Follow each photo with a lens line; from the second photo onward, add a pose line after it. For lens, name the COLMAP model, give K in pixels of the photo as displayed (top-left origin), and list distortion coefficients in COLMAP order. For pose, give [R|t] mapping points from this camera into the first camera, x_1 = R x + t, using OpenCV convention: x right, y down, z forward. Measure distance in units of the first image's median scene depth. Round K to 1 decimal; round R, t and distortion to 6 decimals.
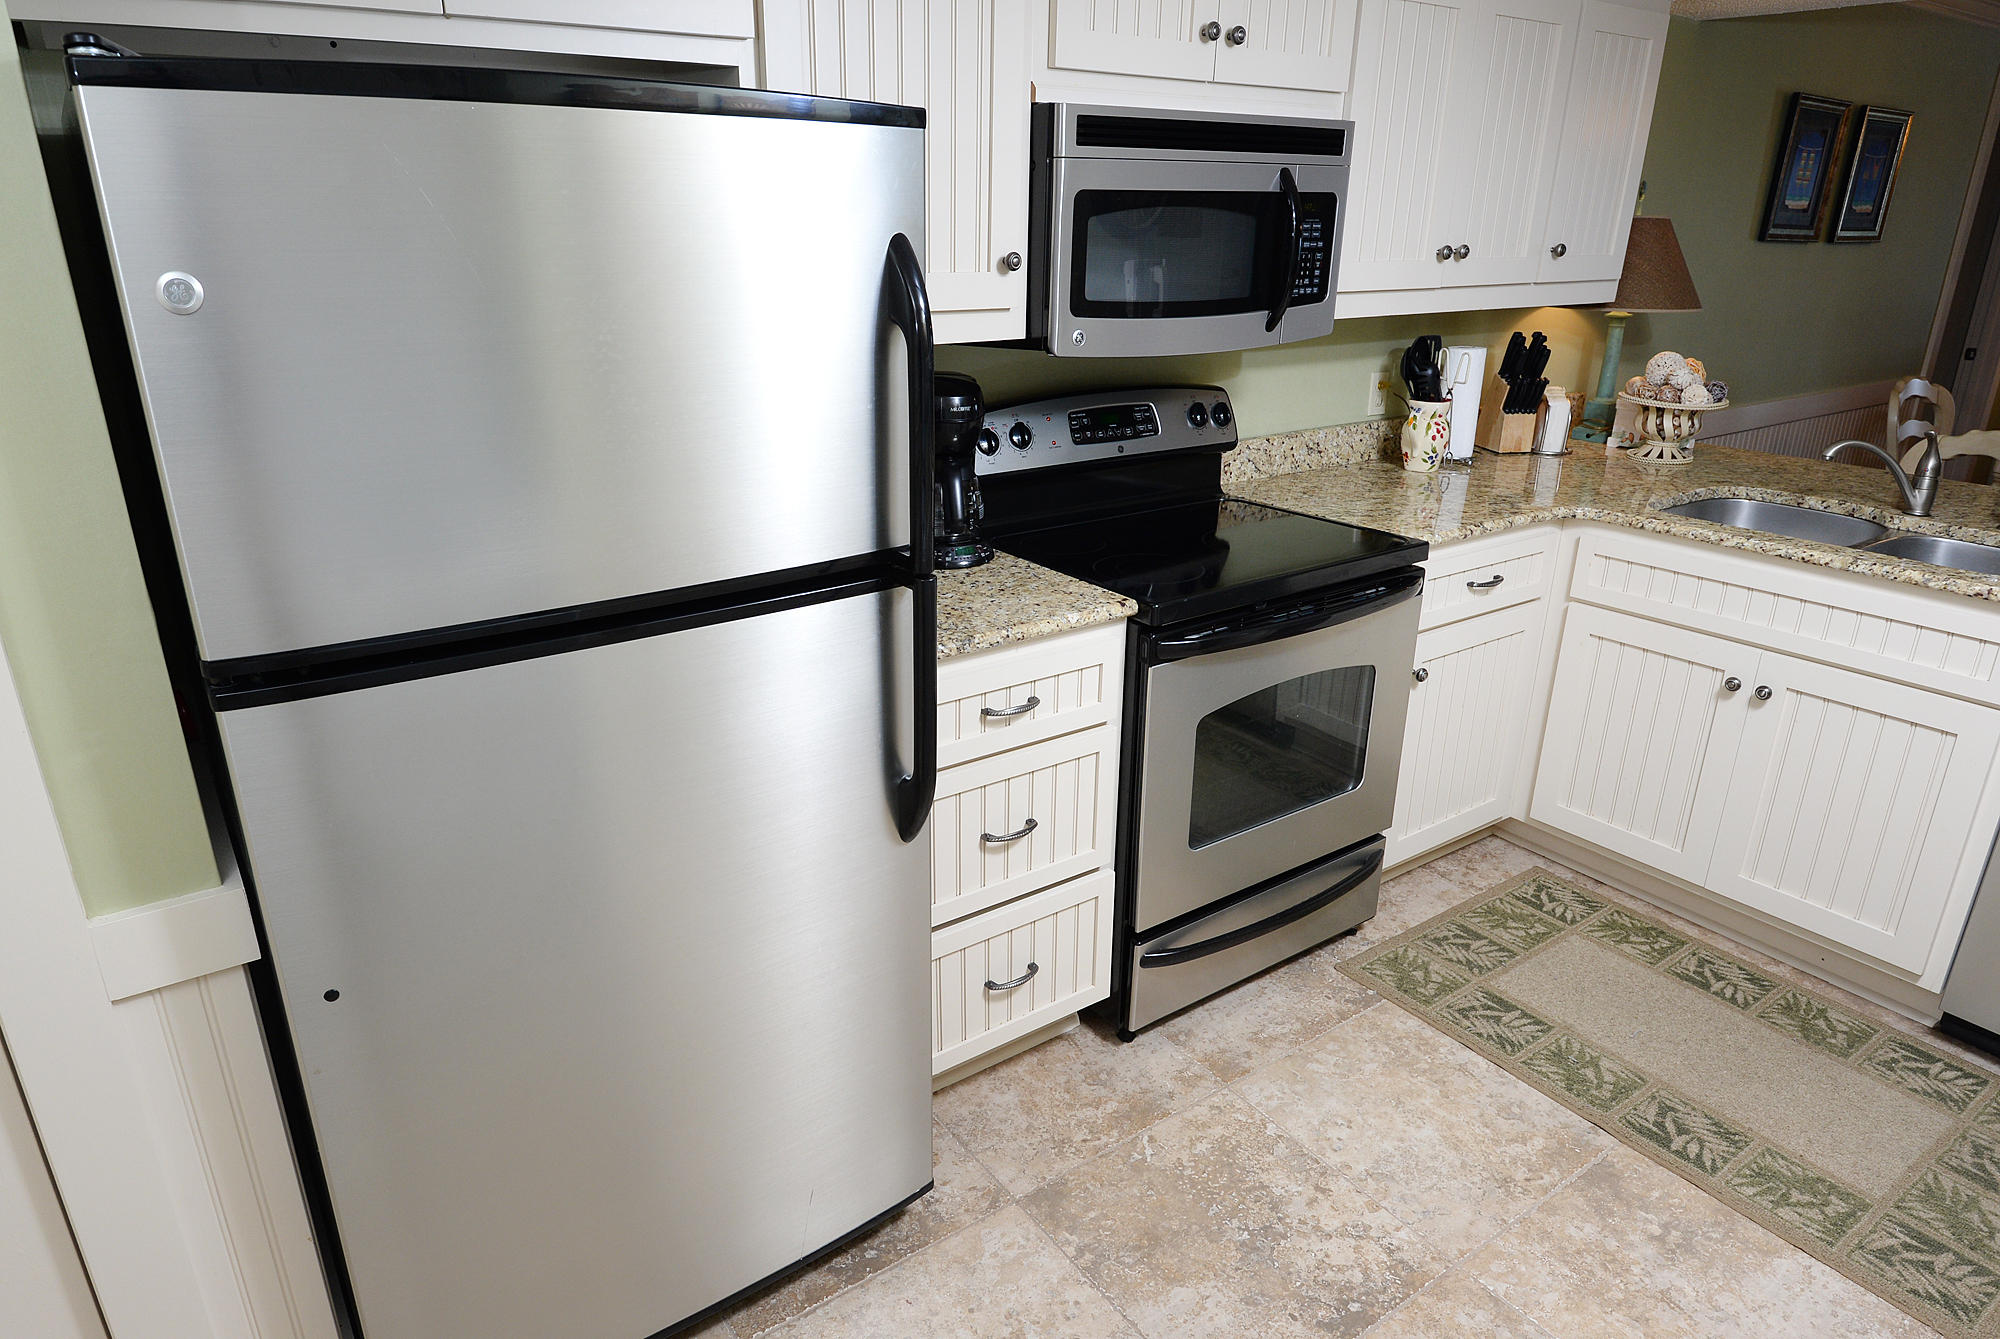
lens RADIAL K [[1199.8, 0, 1000.0], [0, 1199.8, 669.5], [0, 0, 1]] dist [0.021966, 0.000081]
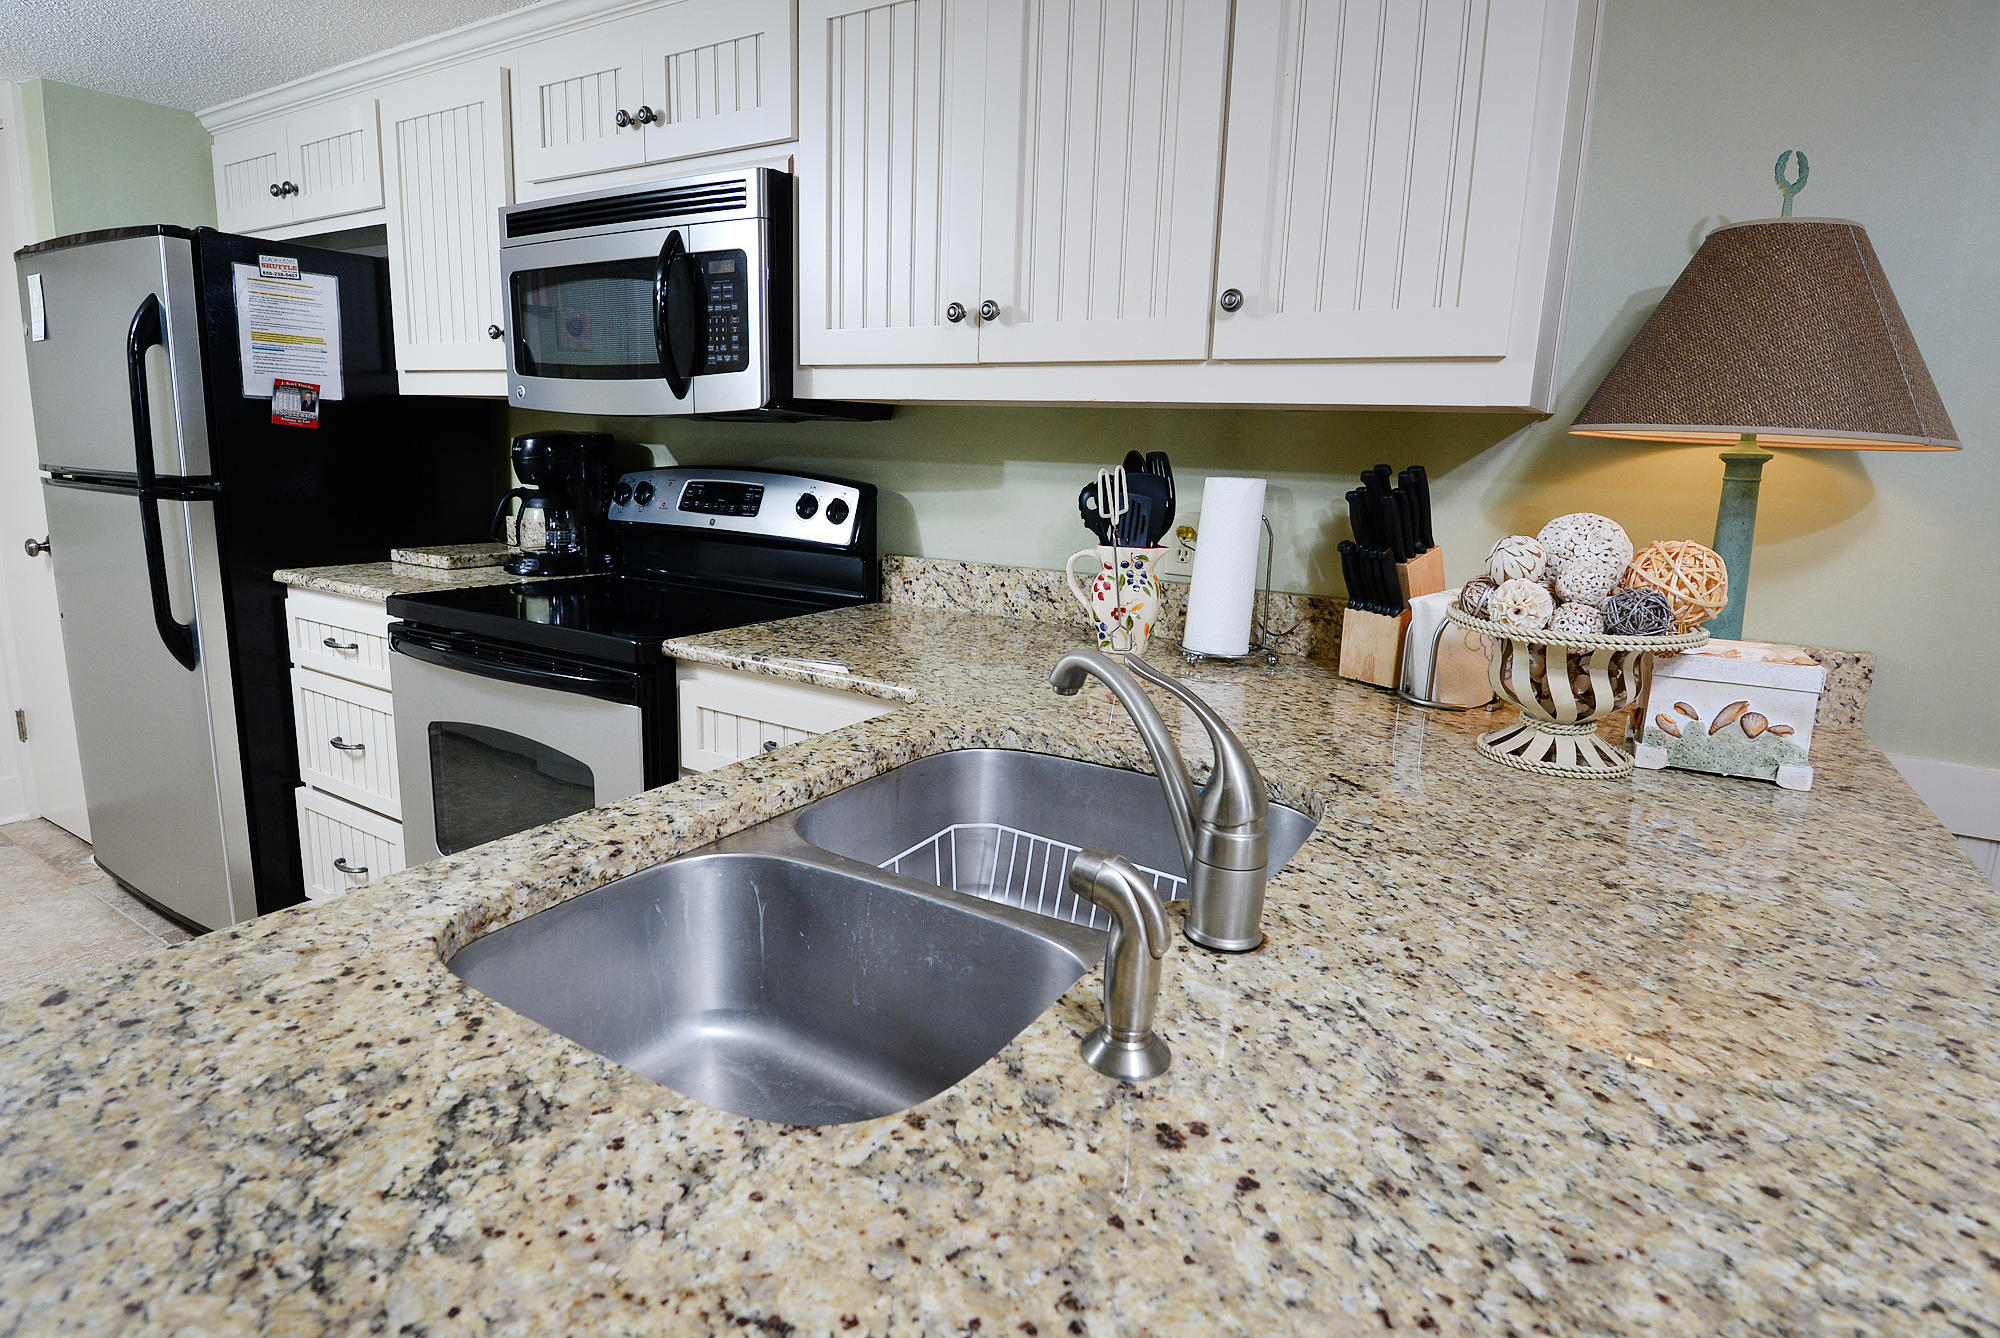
lens RADIAL K [[1047.4, 0, 1000.0], [0, 1047.4, 669.0], [0, 0, 1]] dist [-0.006738, -0.001332]
pose [[0.376979, 0.195784, -0.905293, 1.087922], [-0.354449, 0.933498, 0.054286, -0.212231], [0.855718, 0.300416, 0.421304, 0.914930]]
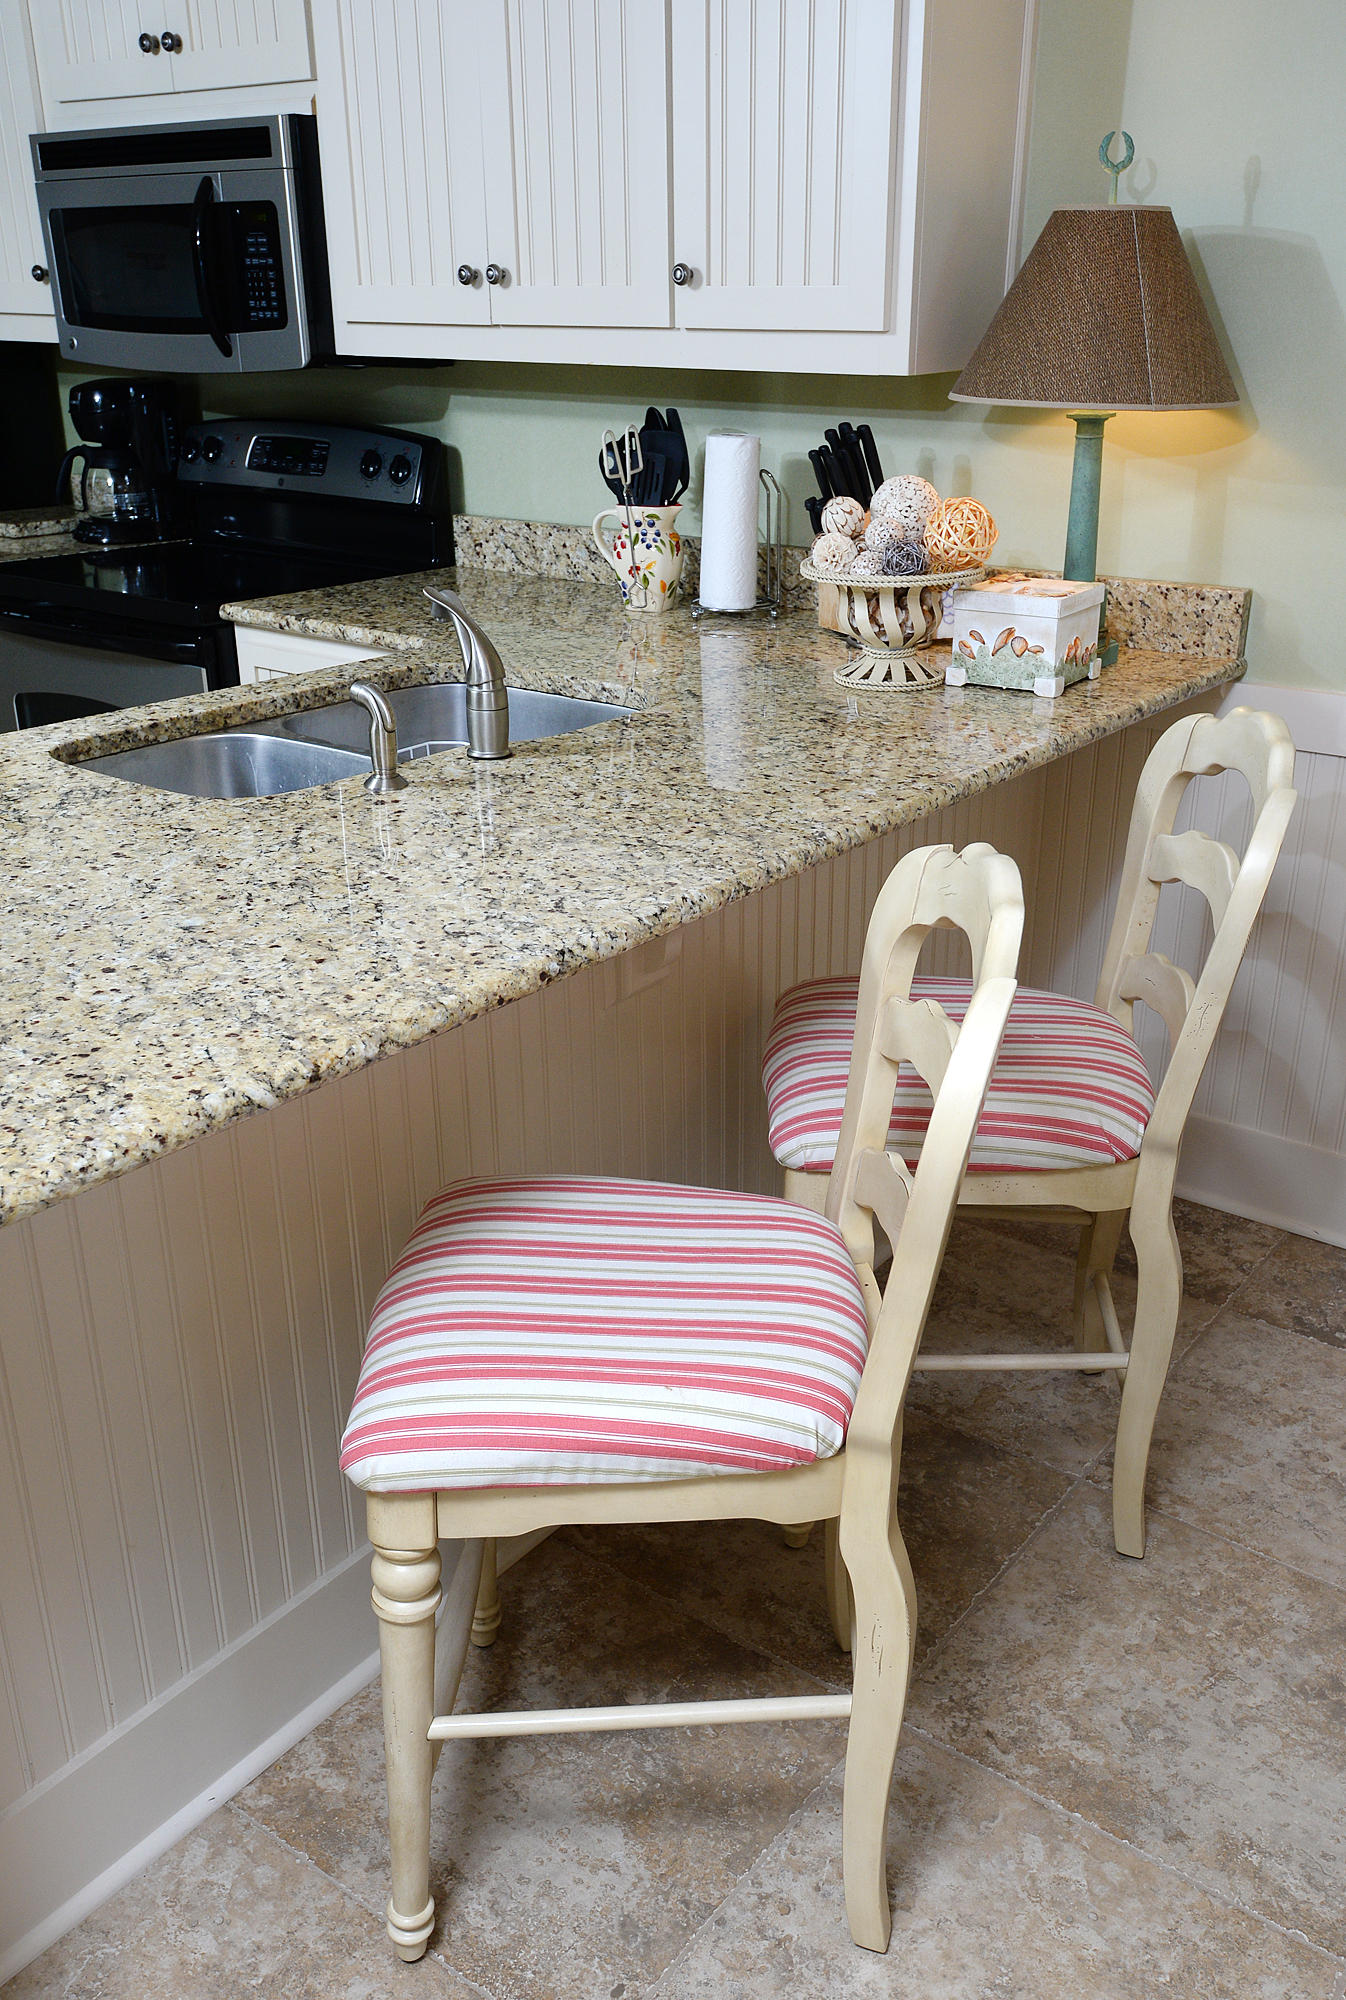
lens RADIAL K [[1727.7, 0, 718.7], [0, 1727.7, 1006.0], [0, 0, 1]] dist [0.049010, 0.005474]
pose [[0.285893, 0.355719, -0.889792, 1.700490], [-0.334276, 0.907241, 0.255291, -0.291783], [0.898067, 0.224450, 0.378282, 0.924730]]
